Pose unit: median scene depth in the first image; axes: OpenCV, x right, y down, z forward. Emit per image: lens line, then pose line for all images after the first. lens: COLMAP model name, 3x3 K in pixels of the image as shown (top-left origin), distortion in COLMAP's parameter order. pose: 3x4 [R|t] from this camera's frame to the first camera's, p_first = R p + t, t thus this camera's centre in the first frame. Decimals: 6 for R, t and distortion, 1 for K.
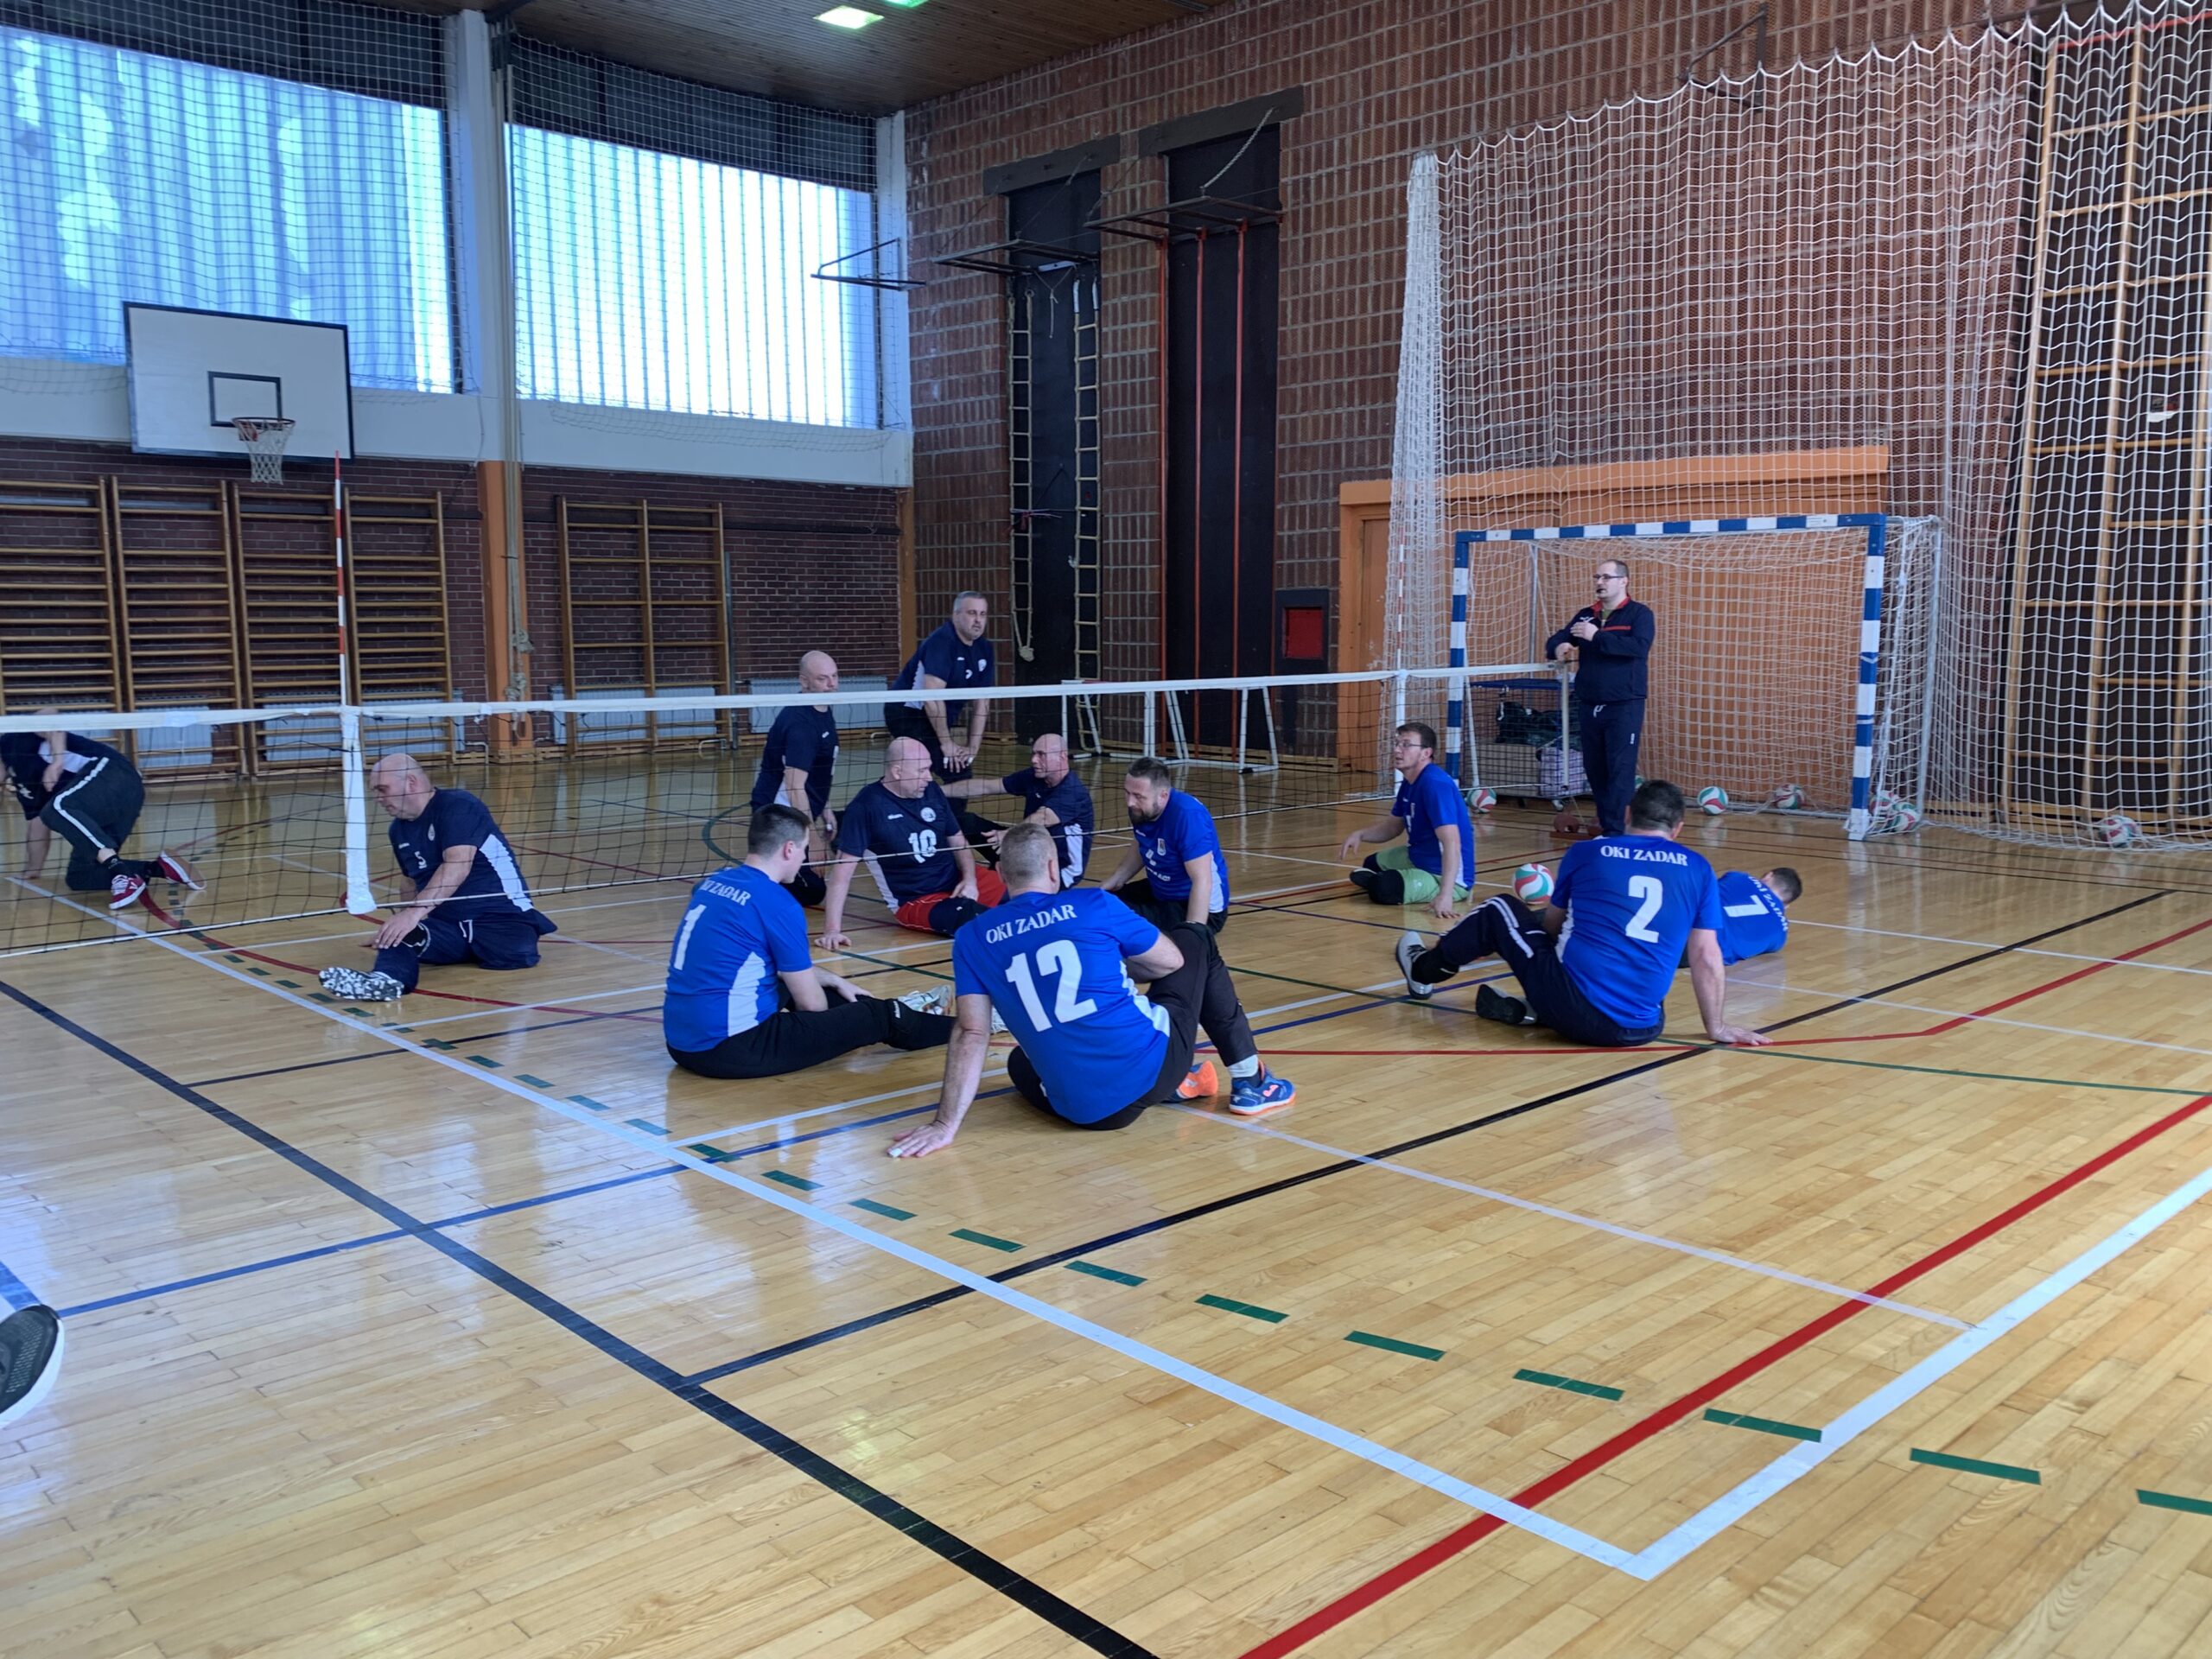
lens RADIAL K [[1789.3, 0, 1106.0], [0, 1789.3, 829.5], [0, 0, 1]] dist [0.058447, -0.106364]
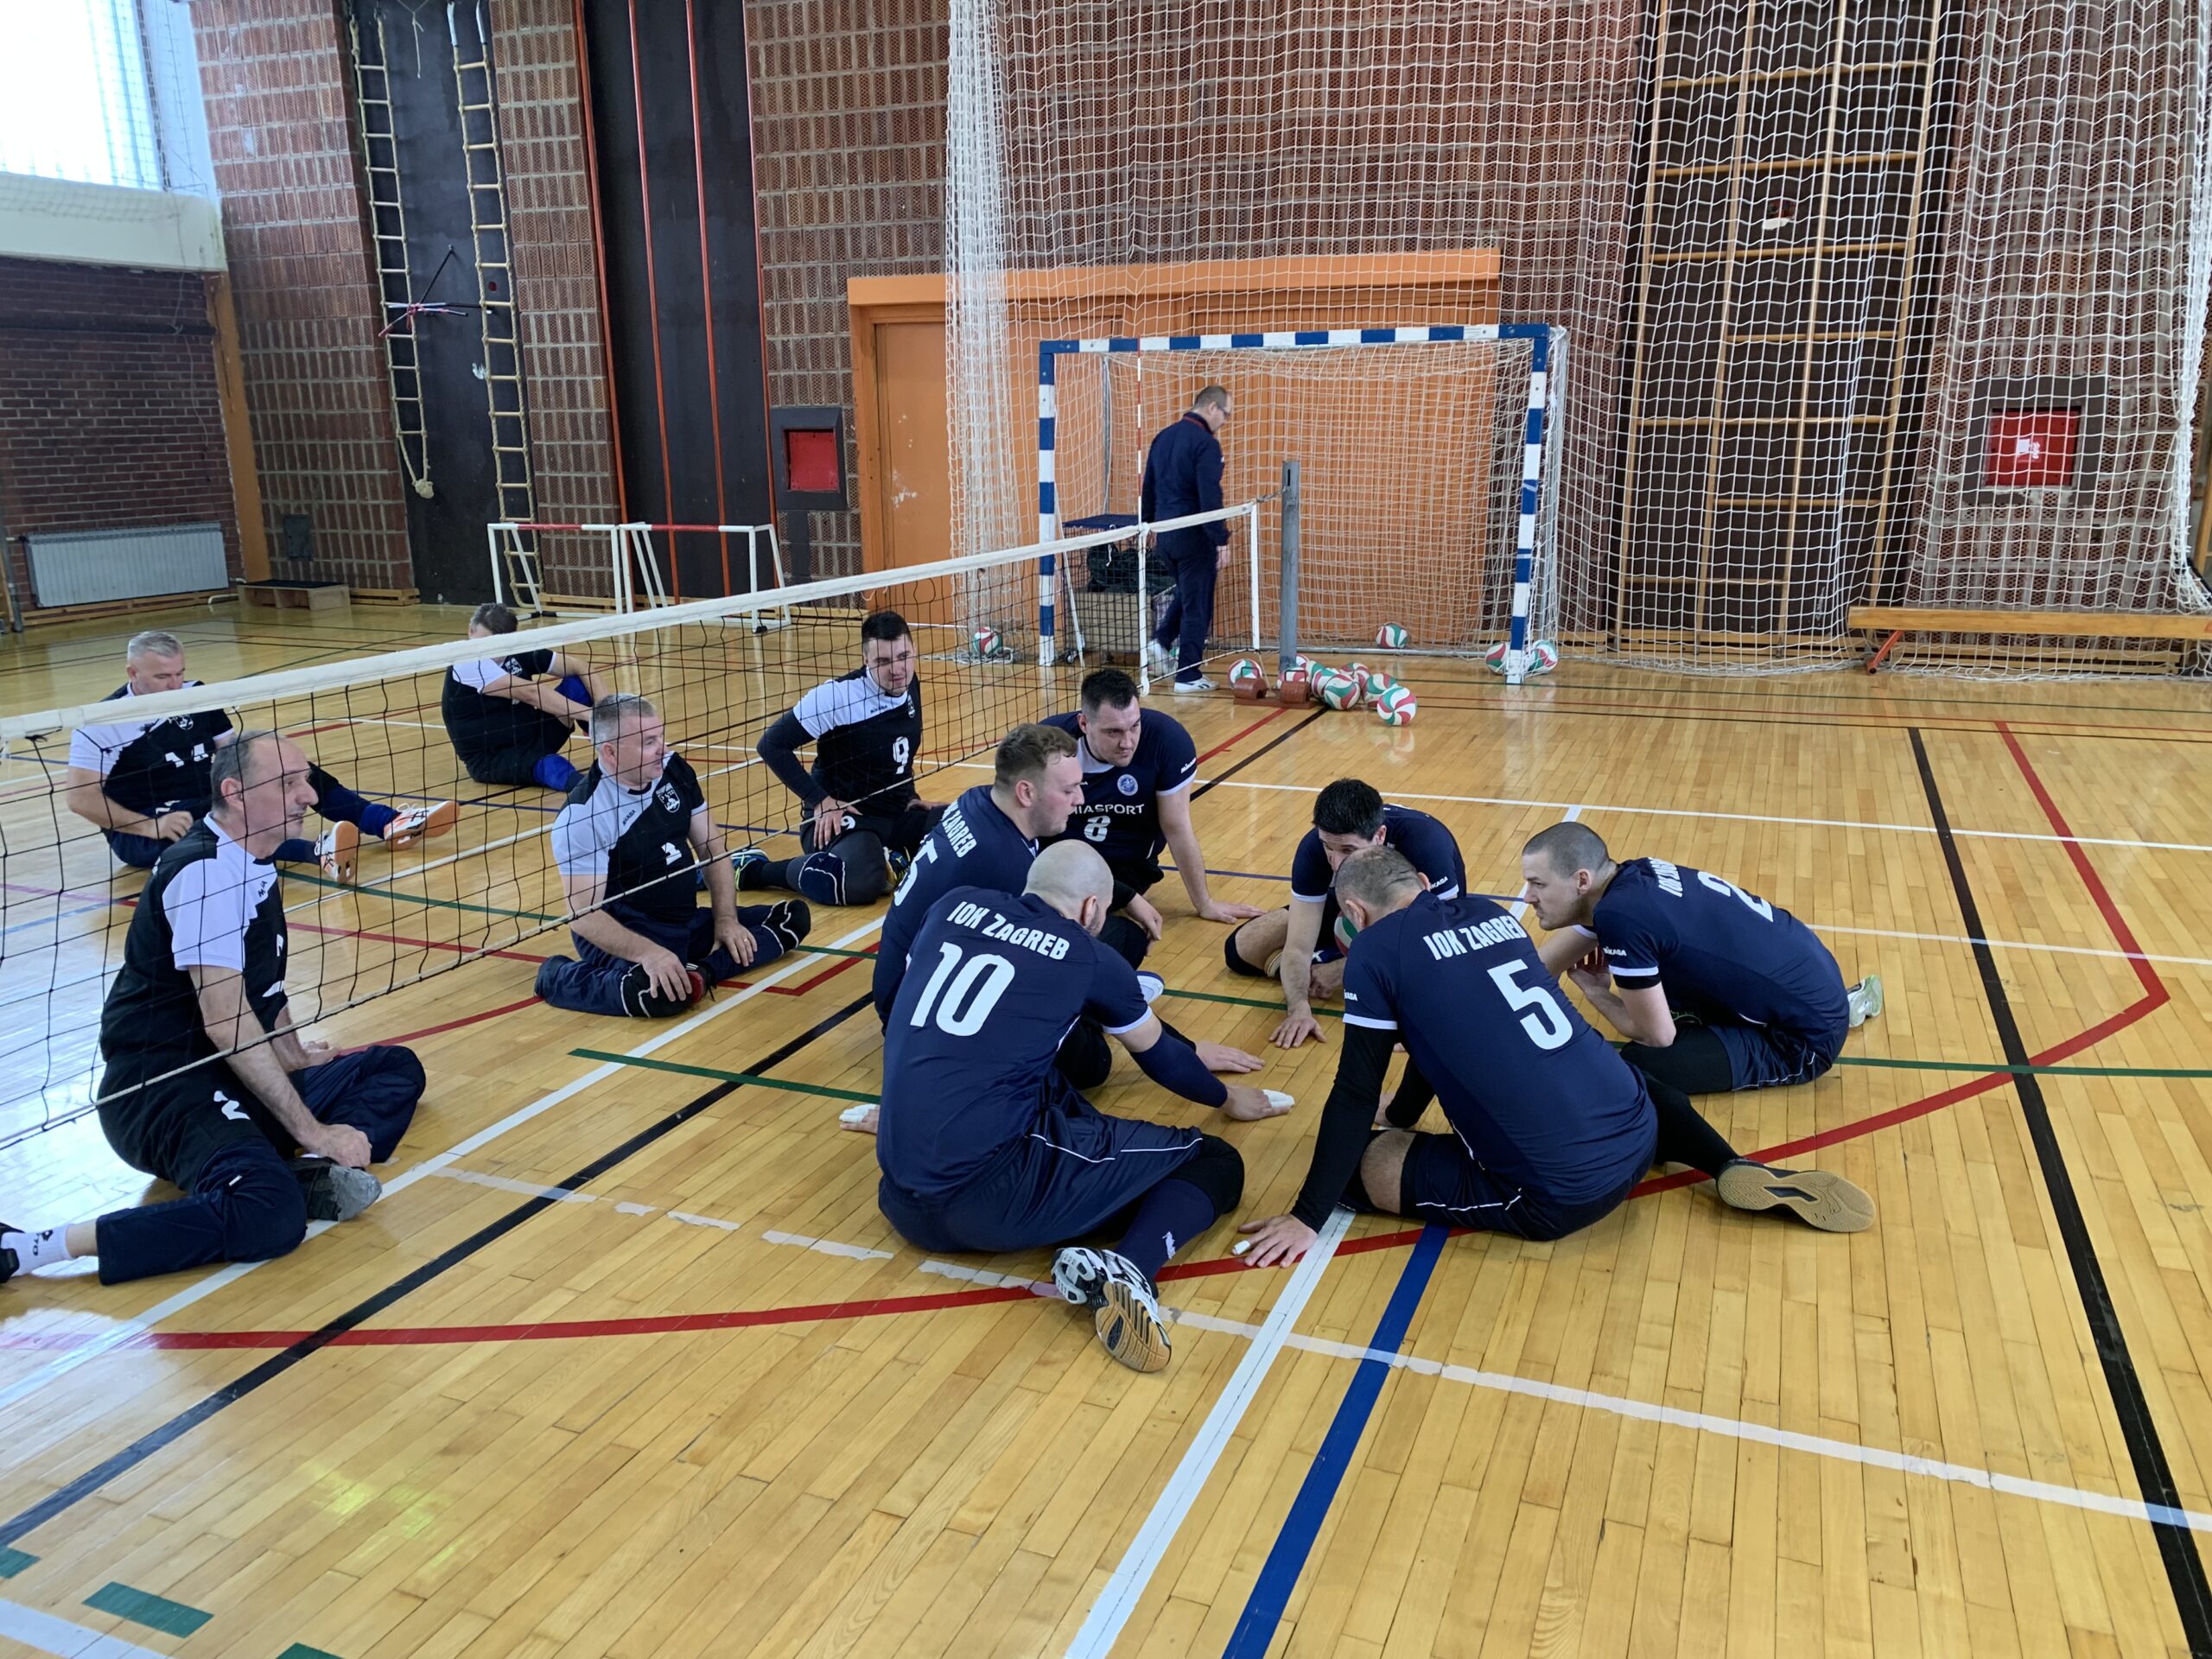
lens RADIAL K [[1666.0, 0, 1098.7], [0, 1666.0, 835.2], [0, 0, 1]] dist [0.022848, -0.023360]
pose [[0.910317, -0.109821, 0.399076, -0.105530], [0.059277, 0.988811, 0.136893, -0.036273], [-0.409644, -0.100960, 0.906641, 0.222059]]
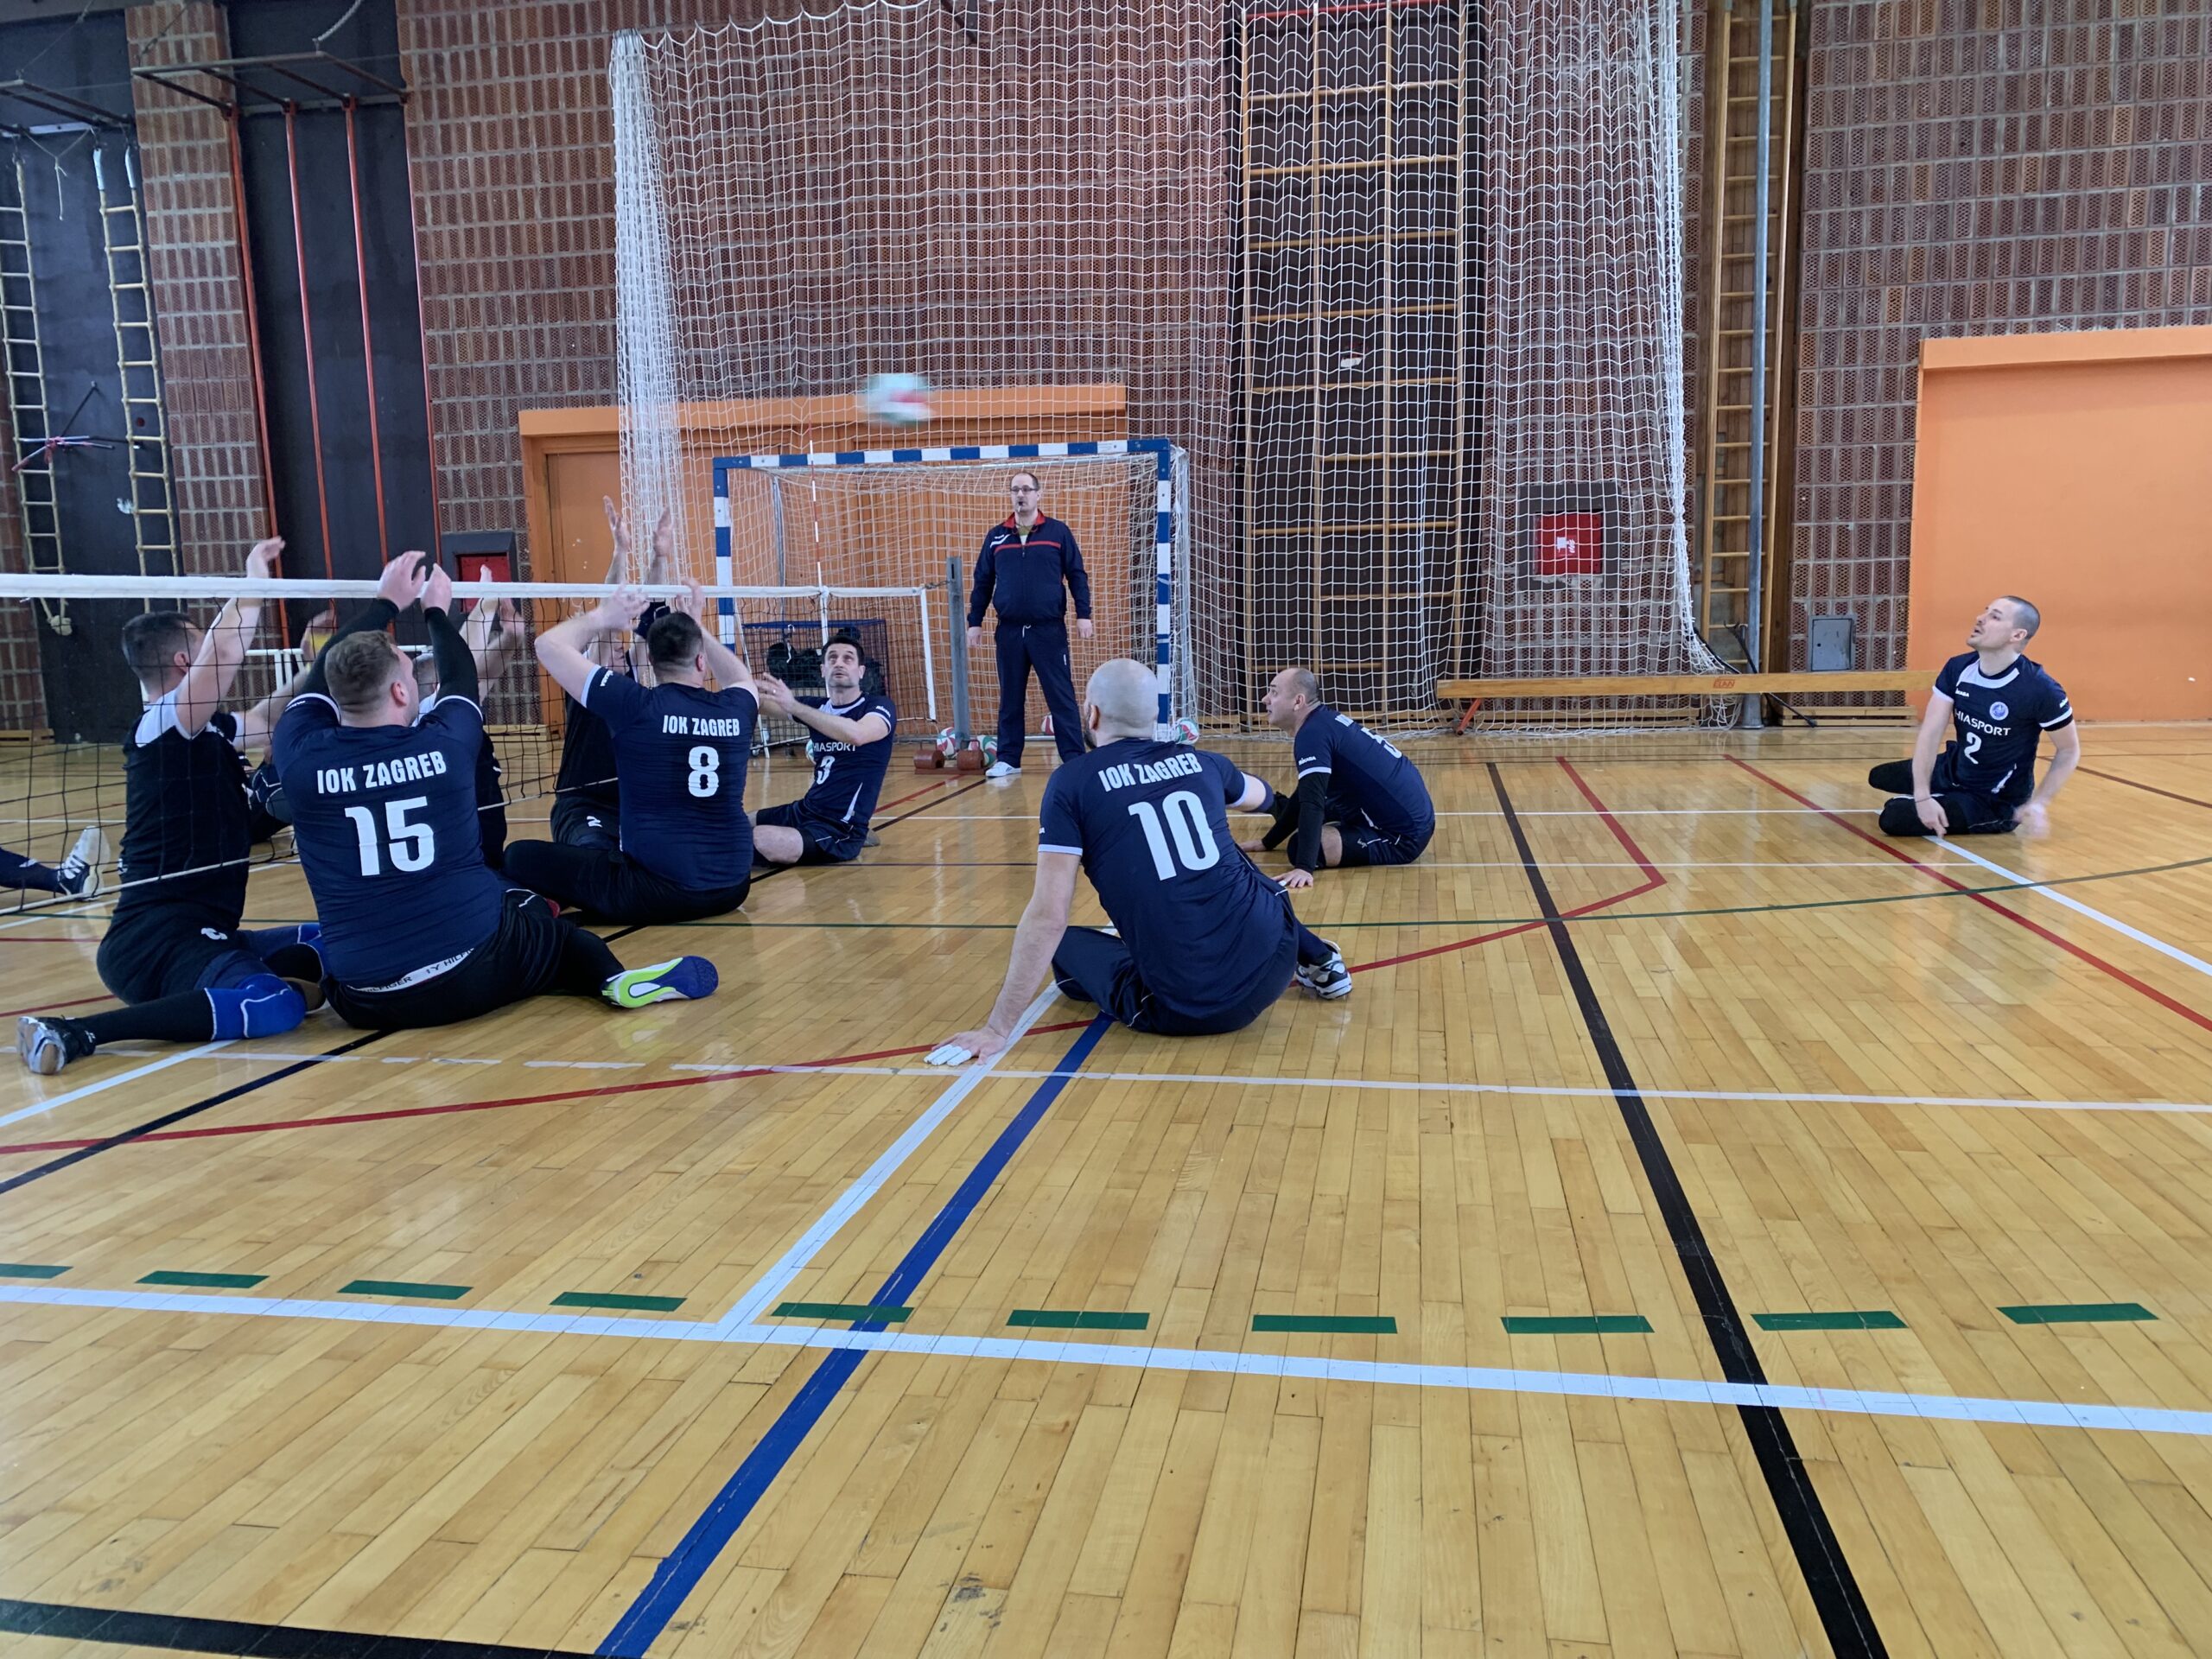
lens RADIAL K [[1667.1, 0, 1106.0], [0, 1667.1, 829.5], [0, 0, 1]] dist [0.022827, -0.014362]
pose [[0.807483, -0.097161, 0.581834, -0.137054], [0.094540, 0.994908, 0.034935, 0.009397], [-0.582266, 0.026797, 0.812557, 0.177100]]
